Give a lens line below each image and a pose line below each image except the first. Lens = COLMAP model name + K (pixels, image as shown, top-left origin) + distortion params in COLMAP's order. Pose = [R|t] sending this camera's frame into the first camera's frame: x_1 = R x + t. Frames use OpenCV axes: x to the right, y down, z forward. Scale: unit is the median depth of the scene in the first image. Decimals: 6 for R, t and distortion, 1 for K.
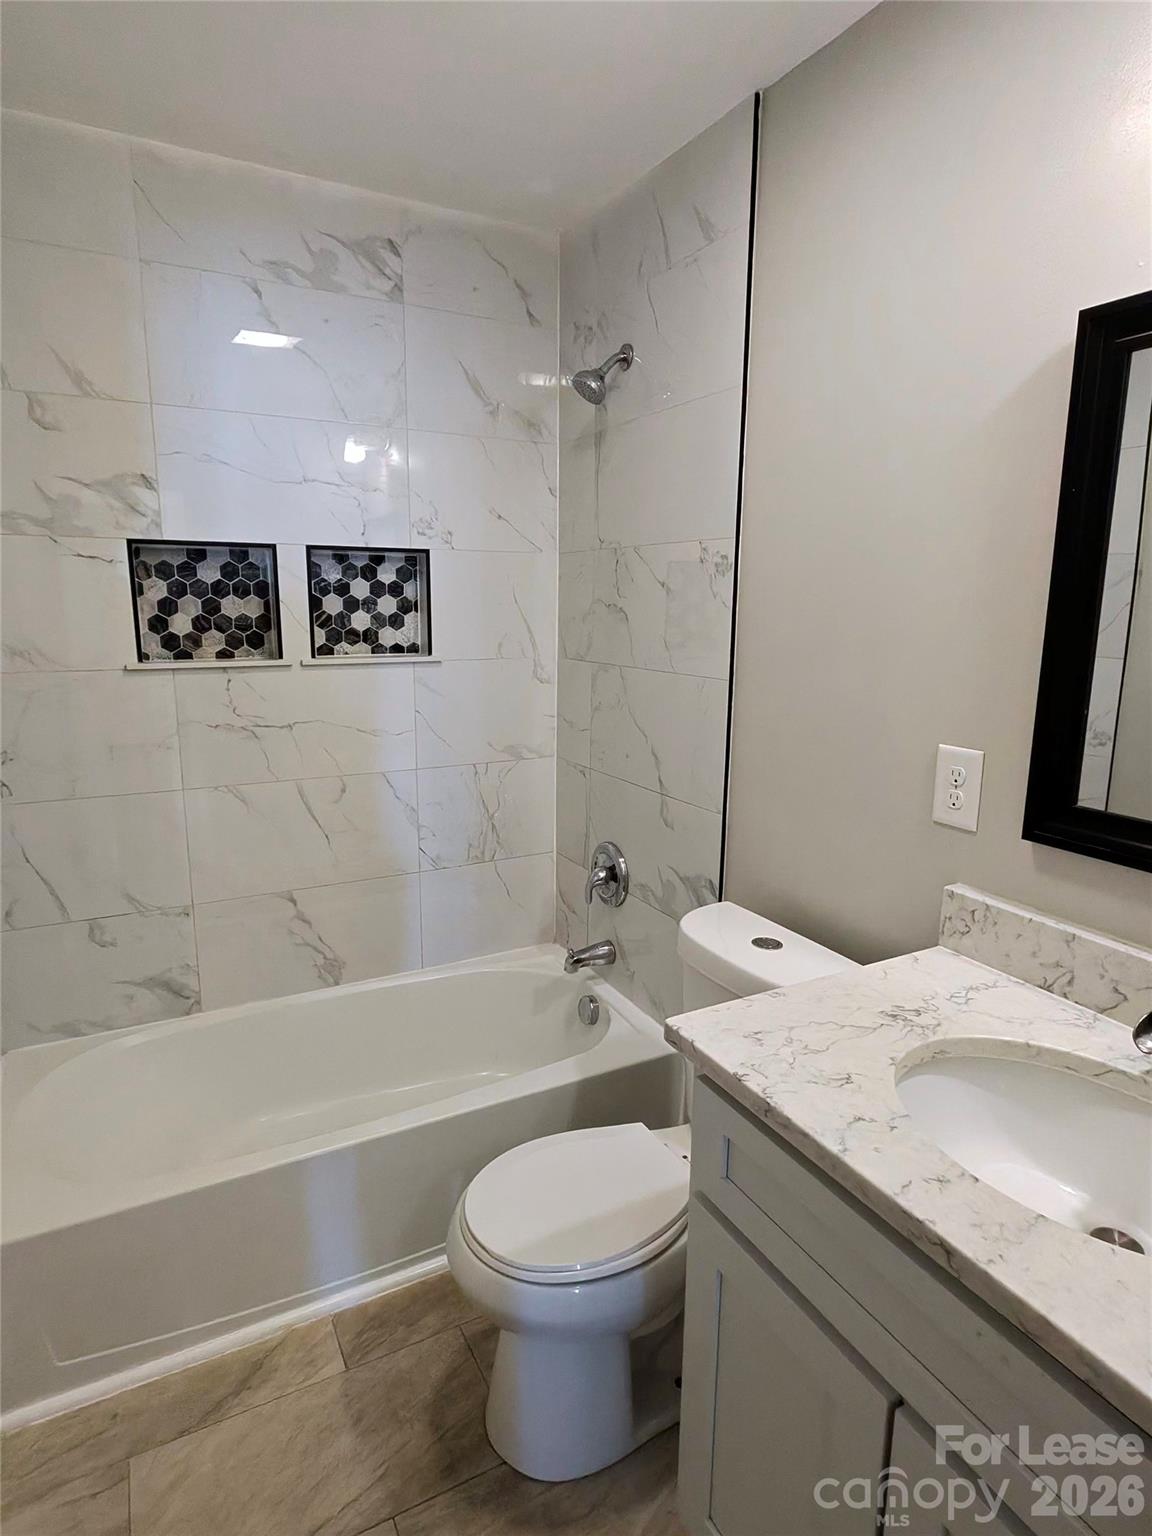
lens RADIAL K [[841.0, 0, 571.8], [0, 841.0, 767.2], [0, 0, 1]] dist [-0.000470, -0.002027]
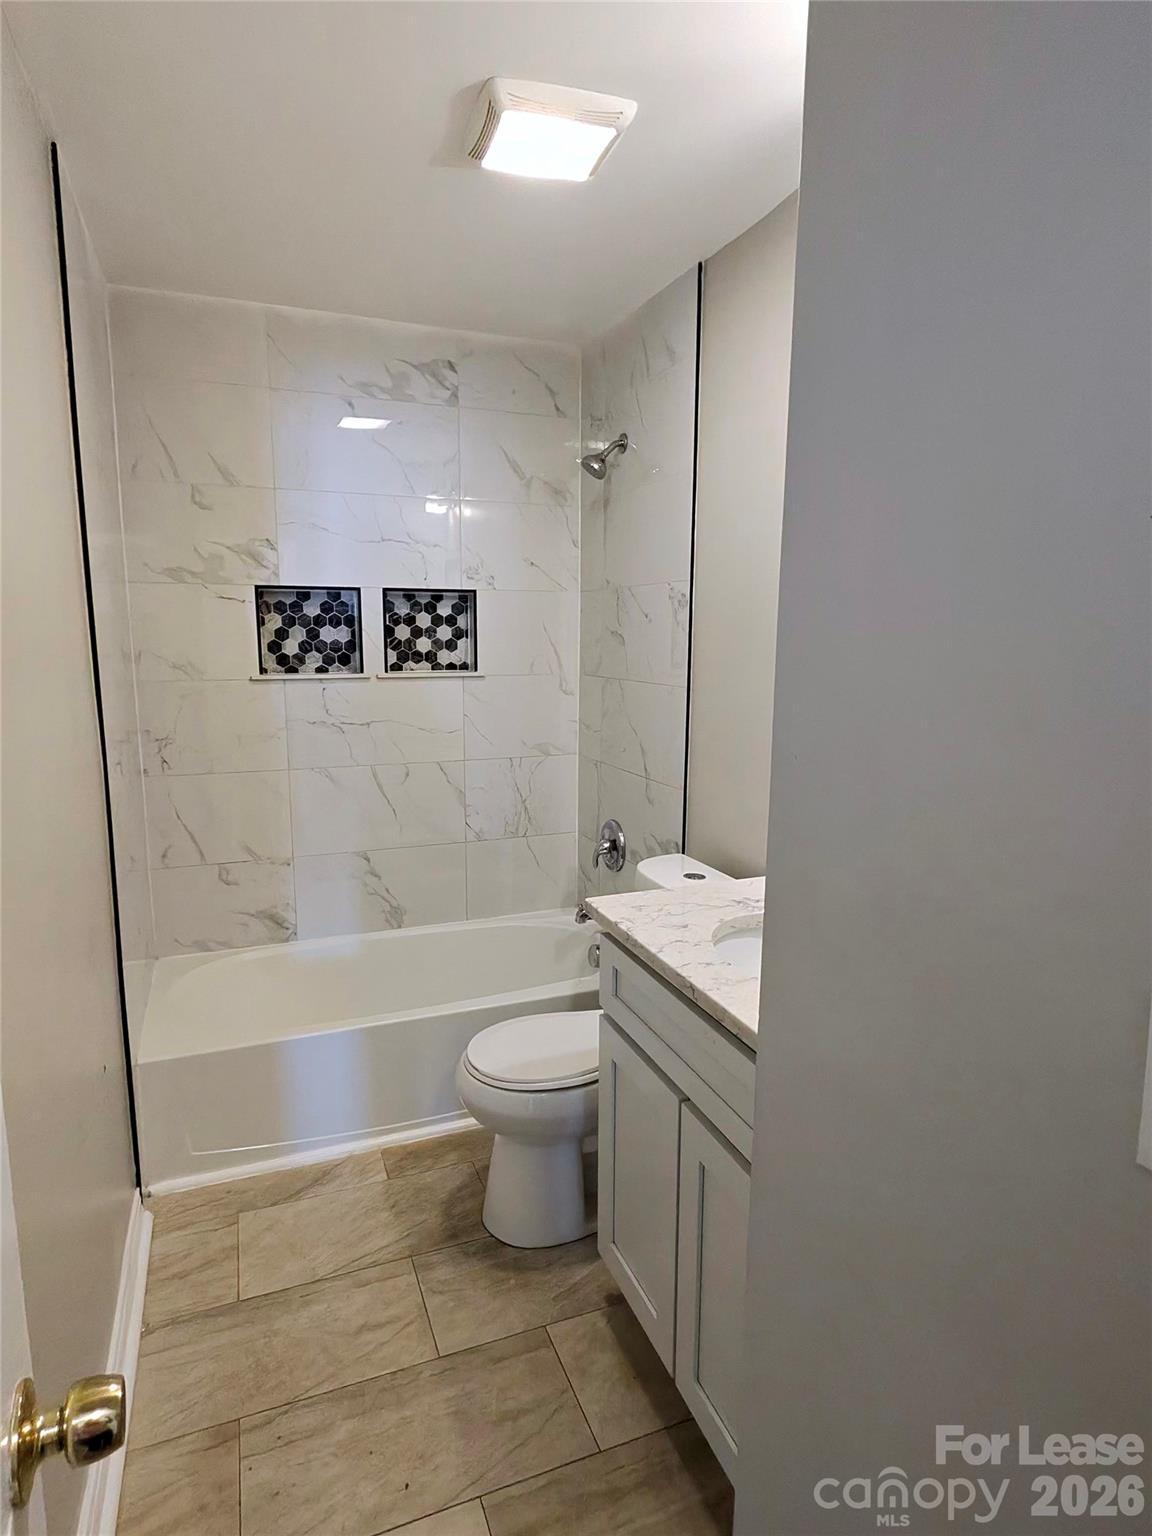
lens RADIAL K [[841.0, 0, 575.6], [0, 841.0, 766.8], [0, 0, 1]] dist [-0.000470, -0.002027]
pose [[0.994098, 0.013613, -0.107628, 0.136987], [-0.017634, 0.999178, -0.036498, 0.062971], [0.107043, 0.038180, 0.993521, -0.283337]]
